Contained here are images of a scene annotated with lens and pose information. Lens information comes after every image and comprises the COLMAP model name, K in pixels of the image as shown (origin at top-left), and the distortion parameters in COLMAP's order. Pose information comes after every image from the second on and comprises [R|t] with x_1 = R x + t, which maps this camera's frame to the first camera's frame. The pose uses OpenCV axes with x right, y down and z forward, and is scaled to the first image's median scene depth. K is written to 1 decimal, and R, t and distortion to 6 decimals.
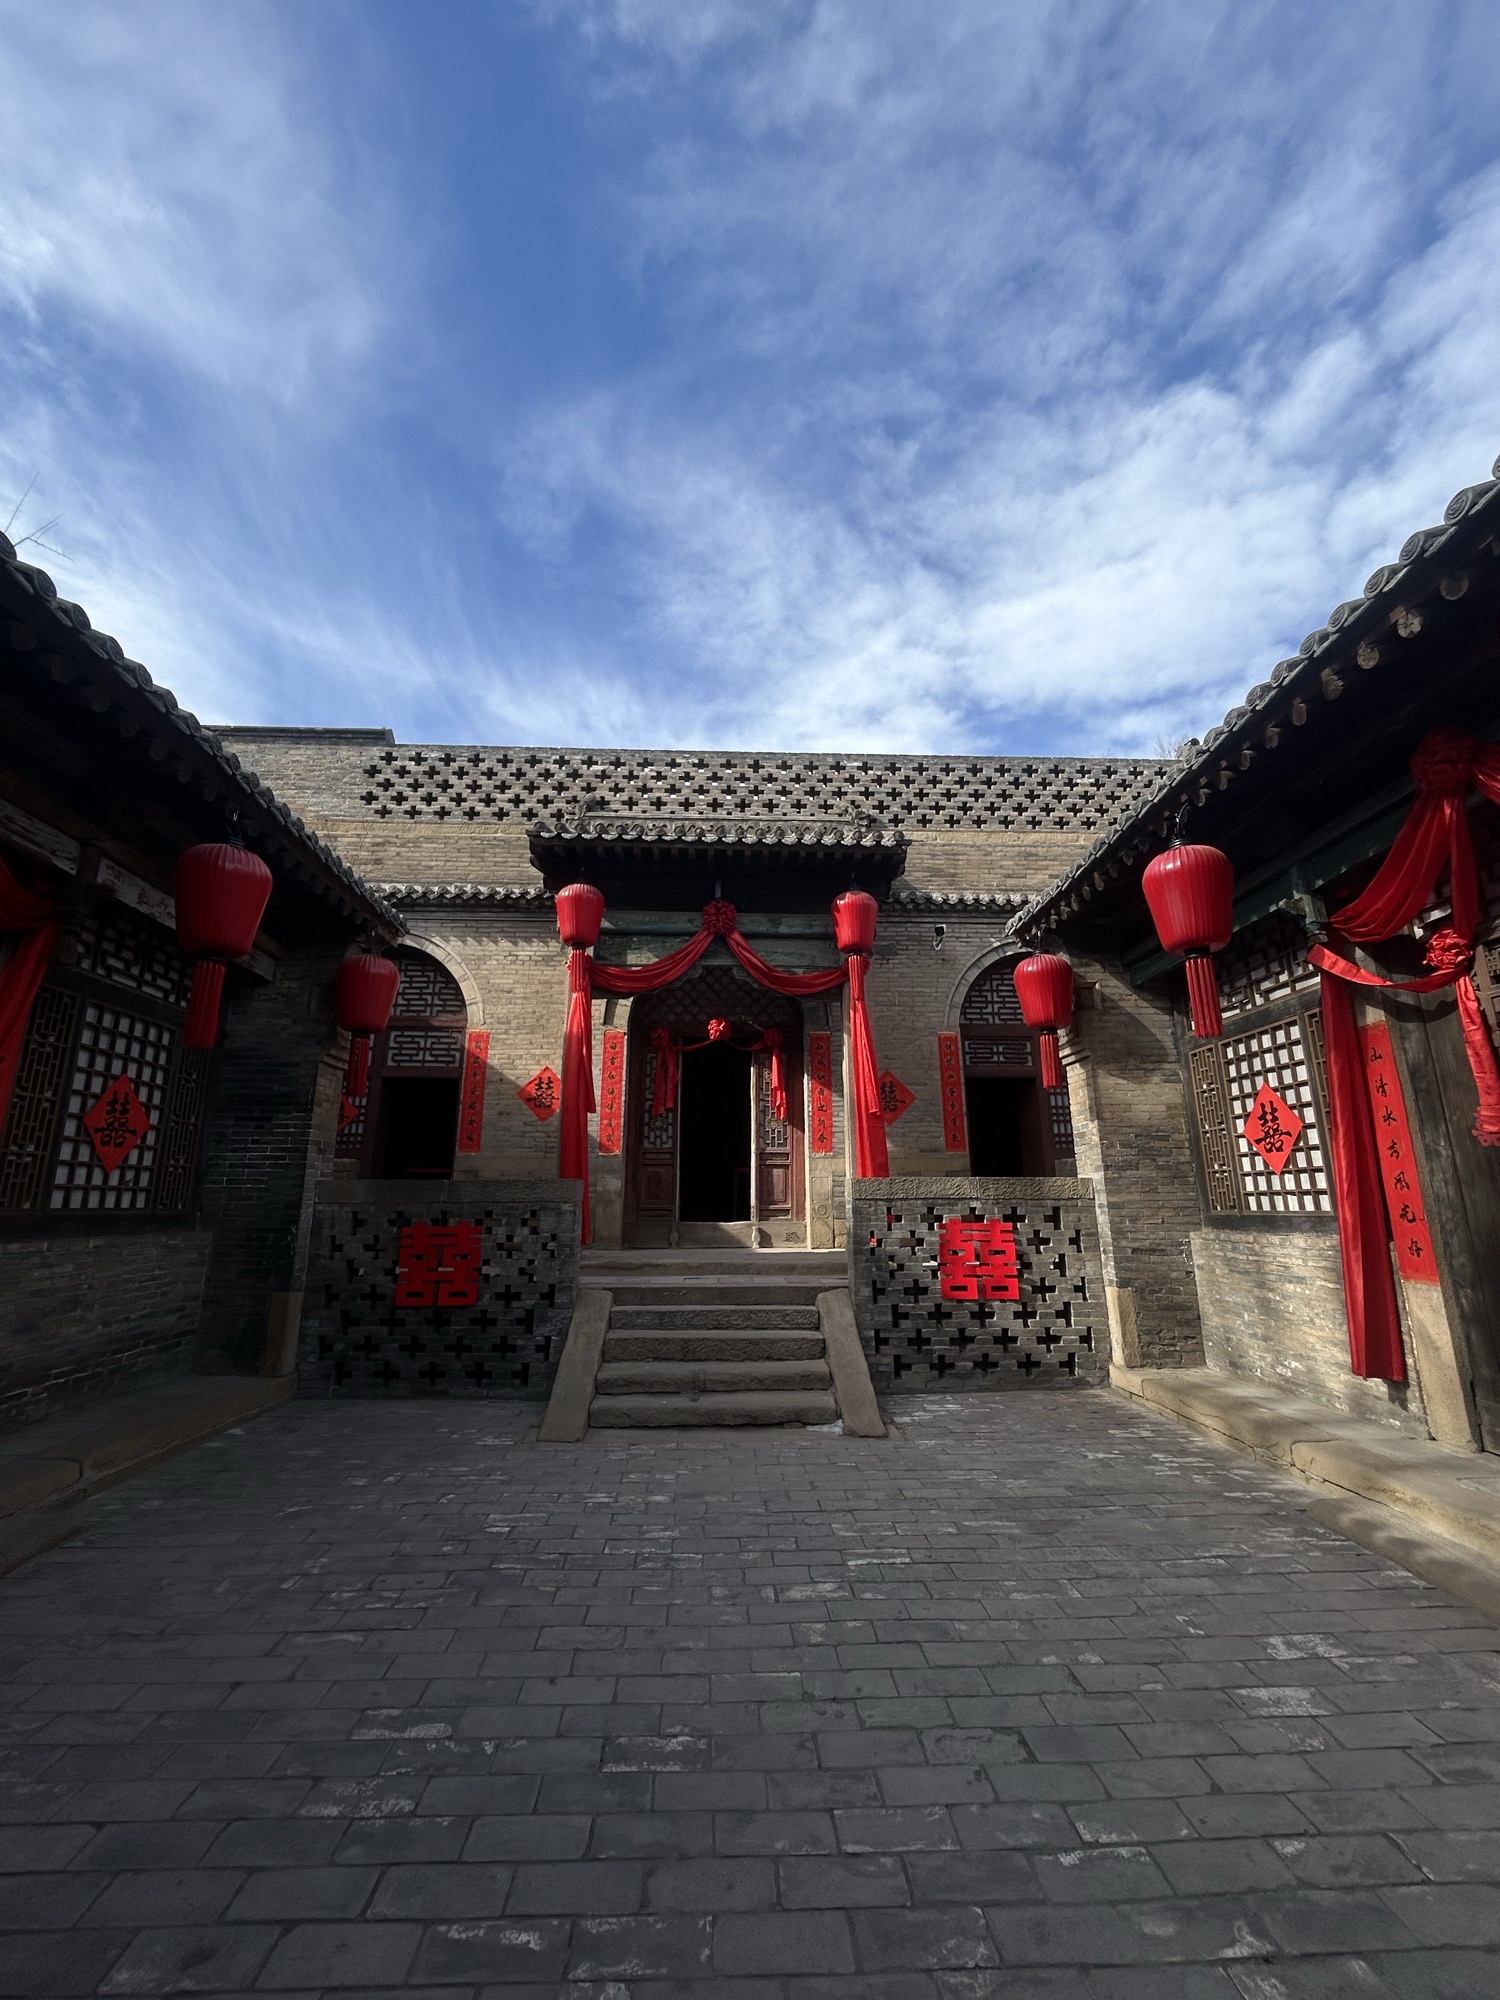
lens RADIAL K [[812.2, 0, 744.3], [0, 812.2, 999.5], [0, 0, 1]] dist [-0.010383, 0.005551]
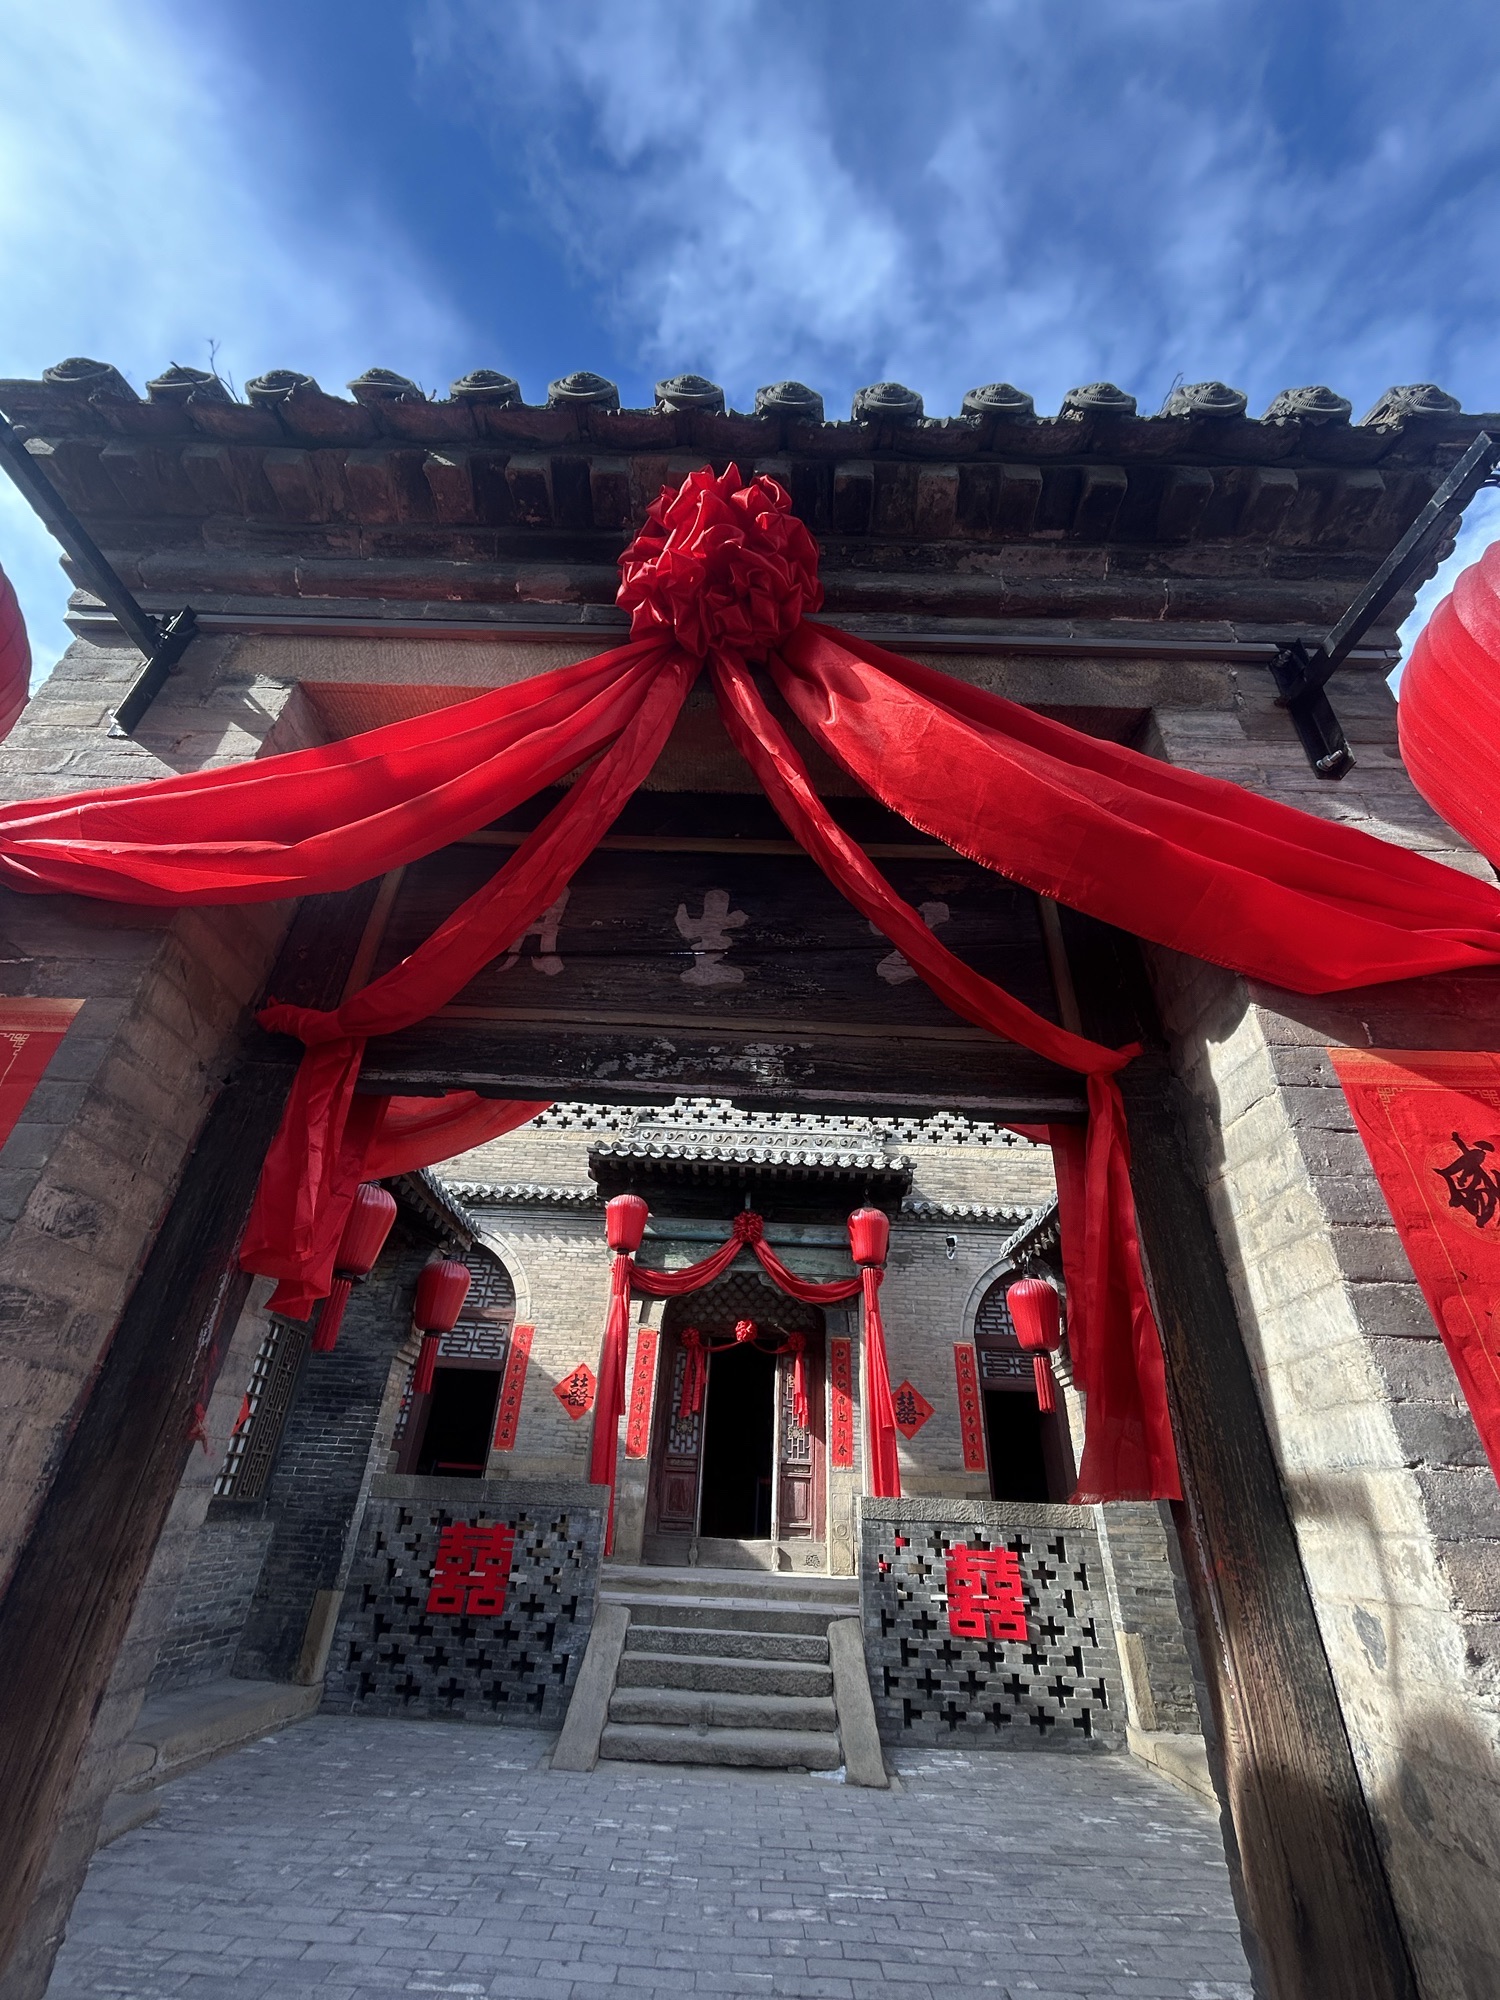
lens RADIAL K [[812.2, 0, 744.3], [0, 812.2, 999.5], [0, 0, 1]] dist [-0.010383, 0.005551]
pose [[0.998354, 0.016452, -0.054946, 0.028242], [-0.033260, 0.946521, -0.320922, -0.052611], [0.046728, 0.322221, 0.945510, -0.231946]]
